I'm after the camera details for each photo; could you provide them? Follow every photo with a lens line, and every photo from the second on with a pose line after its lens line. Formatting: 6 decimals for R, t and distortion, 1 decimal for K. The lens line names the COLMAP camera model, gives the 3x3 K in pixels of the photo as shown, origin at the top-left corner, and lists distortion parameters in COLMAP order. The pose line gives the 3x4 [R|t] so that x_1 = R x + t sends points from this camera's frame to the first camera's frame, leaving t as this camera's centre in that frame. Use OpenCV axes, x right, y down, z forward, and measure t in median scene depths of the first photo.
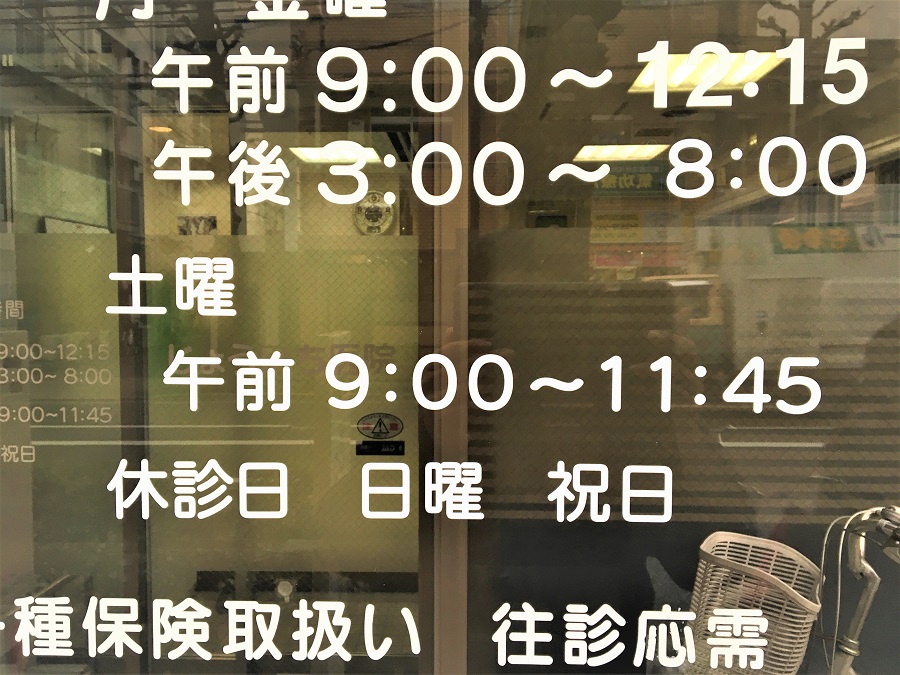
lens RADIAL K [[749.1, 0, 434.4], [0, 749.1, 339.7], [0, 0, 1]] dist [0.053136, -0.011913]
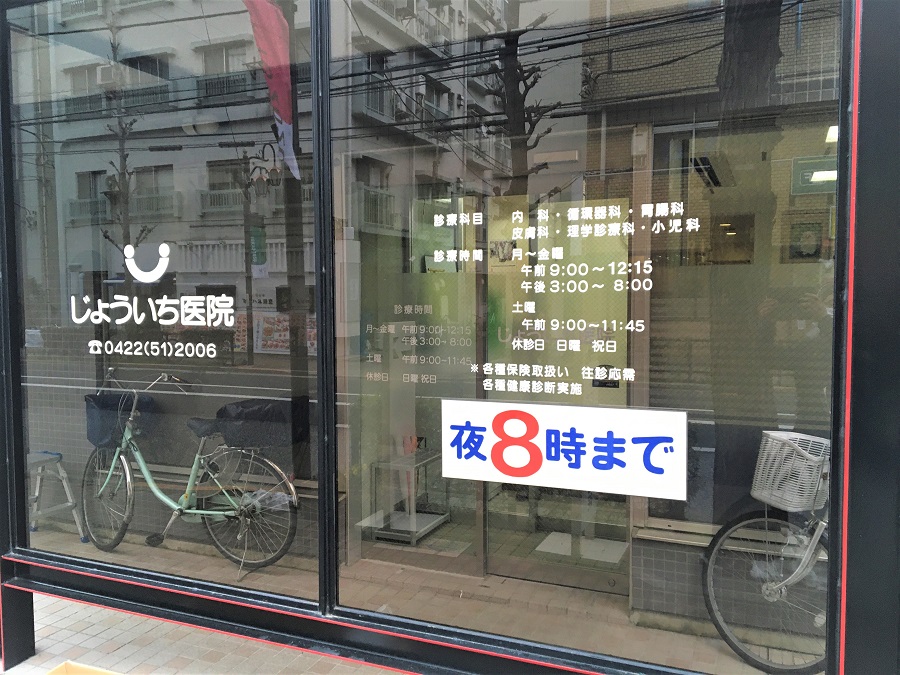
lens RADIAL K [[749.1, 0, 434.4], [0, 749.1, 339.7], [0, 0, 1]] dist [0.053136, -0.011913]
pose [[0.927742, 0.015517, -0.372899, 1.083725], [-0.013865, 0.999879, 0.007111, 0.136215], [0.372964, -0.001427, 0.927845, -4.294113]]
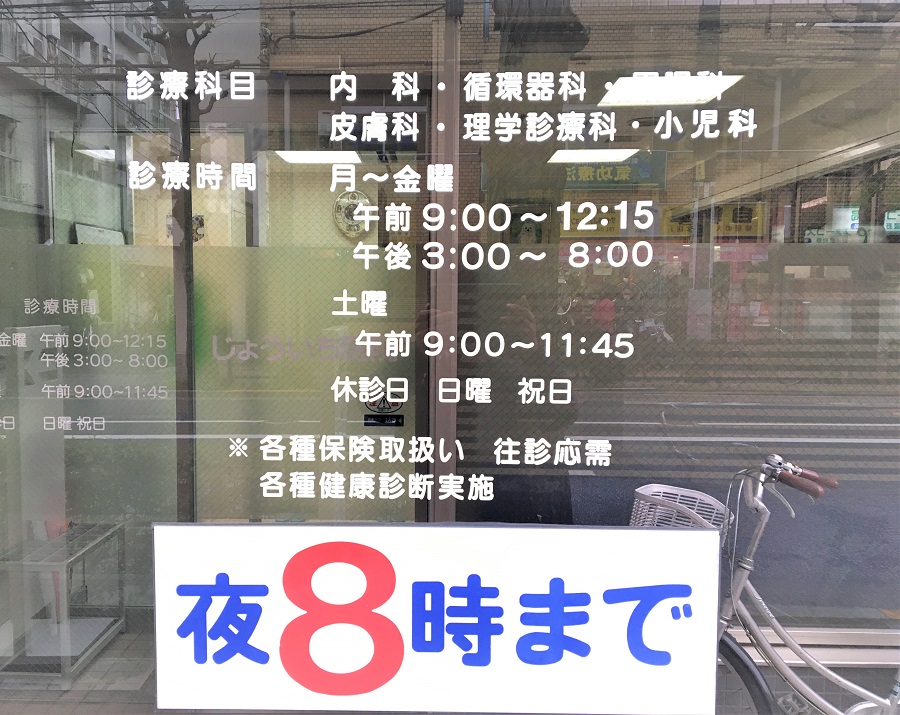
lens RADIAL K [[791.8, 0, 403.5], [0, 791.8, 354.0], [0, 0, 1]] dist [0.135223, -0.274496]
pose [[0.999991, 0.003578, 0.002418, -0.215021], [-0.003631, 0.999745, 0.022296, 0.032490], [-0.002338, -0.022305, 0.999748, -1.480833]]
